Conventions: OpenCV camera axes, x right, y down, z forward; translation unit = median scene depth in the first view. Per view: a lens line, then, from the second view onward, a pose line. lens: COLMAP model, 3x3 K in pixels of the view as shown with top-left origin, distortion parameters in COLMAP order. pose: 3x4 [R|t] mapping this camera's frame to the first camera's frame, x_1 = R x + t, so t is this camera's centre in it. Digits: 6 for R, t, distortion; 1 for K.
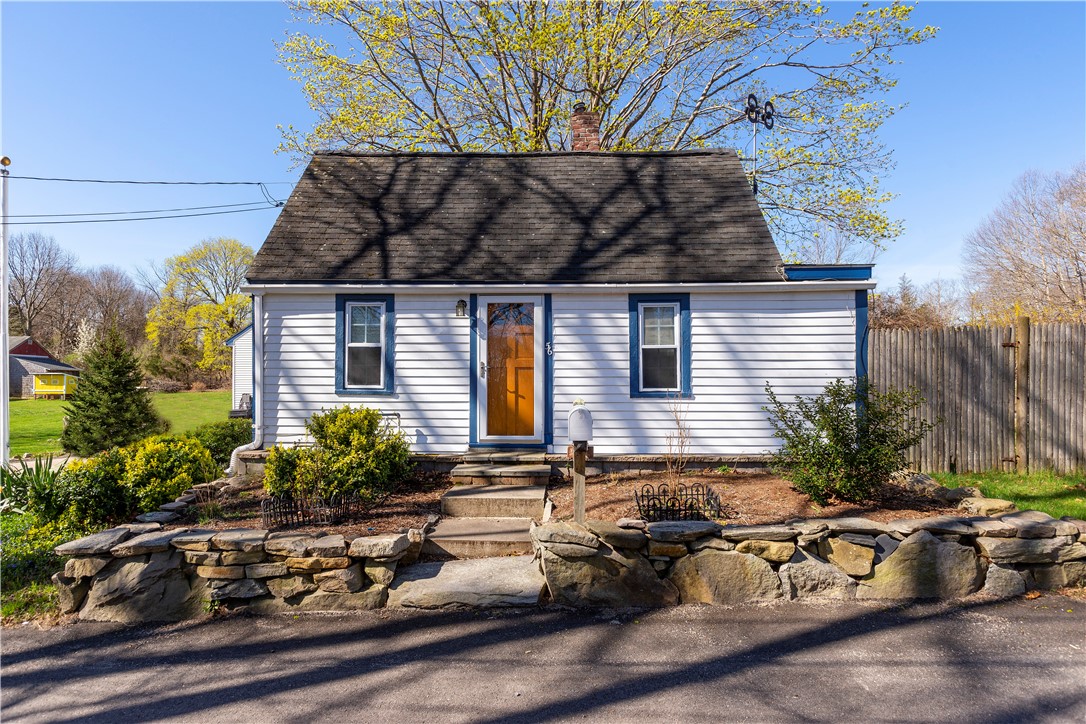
lens RADIAL K [[588.0, 0, 451.3], [0, 588.0, 367.8], [0, 0, 1]] dist [0.000161, 0.000572]
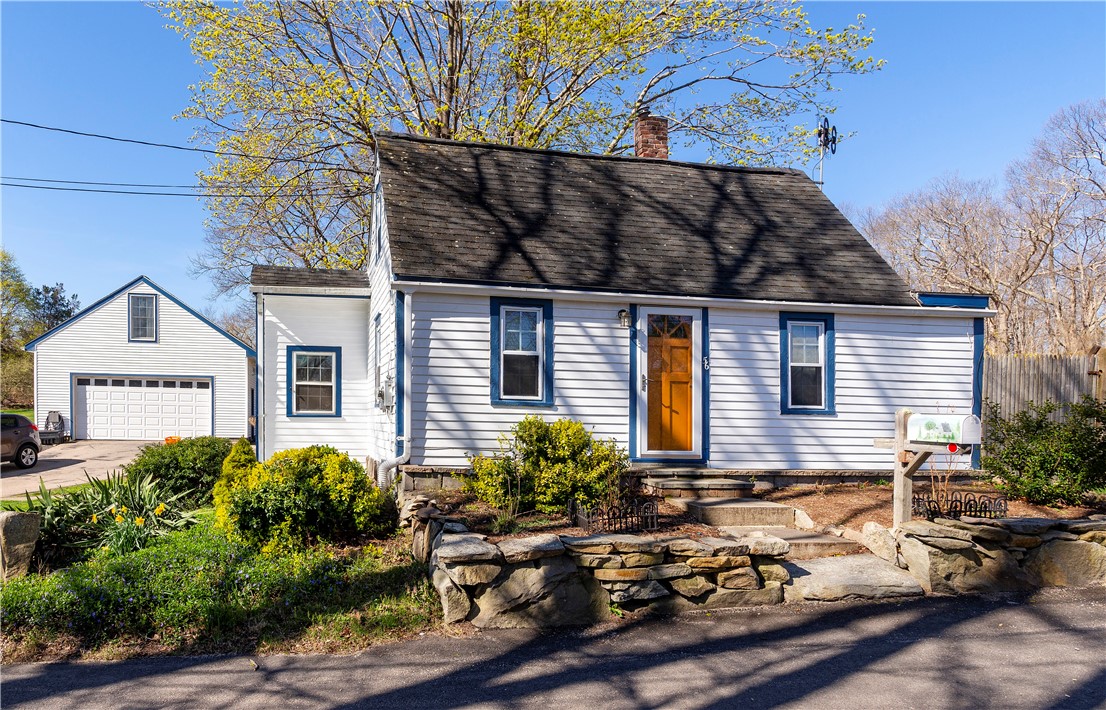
lens RADIAL K [[697.4, 0, 334.0], [0, 697.4, 403.2], [0, 0, 1]] dist [-0.001250, 0.000197]
pose [[0.982888, 0.022129, 0.182869, -0.667912], [-0.025704, 0.999522, 0.017202, 0.030757], [-0.182401, -0.021608, 0.982987, -0.038706]]
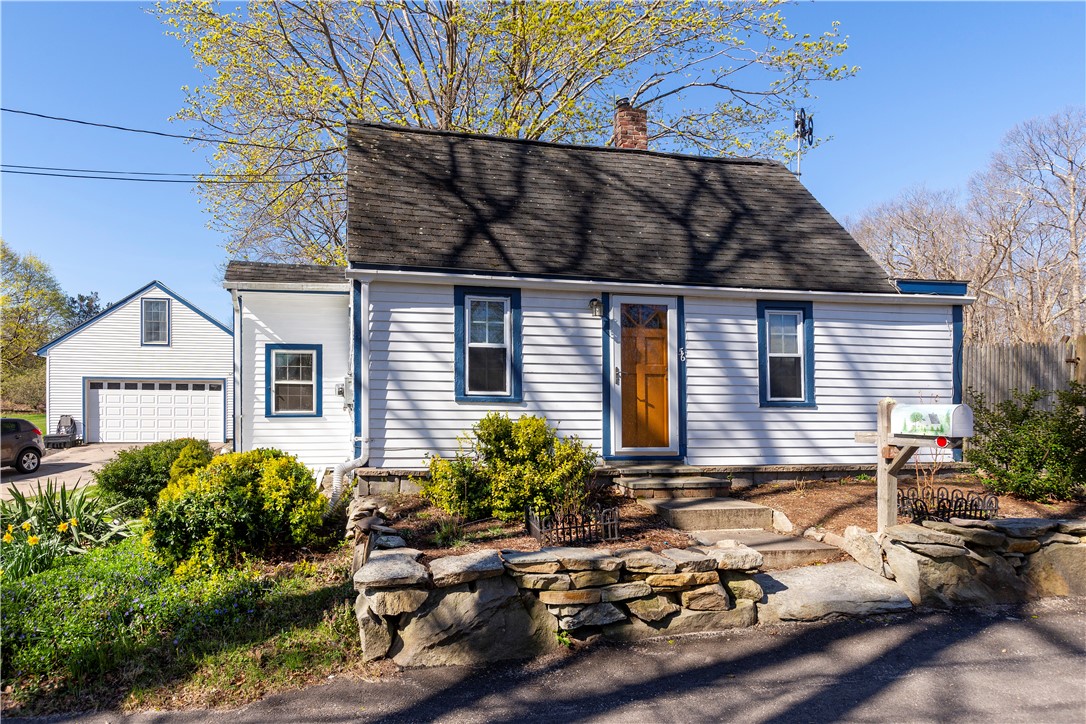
lens RADIAL K [[651.3, 0, 391.7], [0, 651.3, 400.5], [0, 0, 1]] dist [-0.000398, 0.000270]
pose [[0.974544, 0.009742, 0.223984, -0.523912], [-0.012703, 0.999850, 0.011785, 0.034781], [-0.223835, -0.014330, 0.974522, 0.090303]]
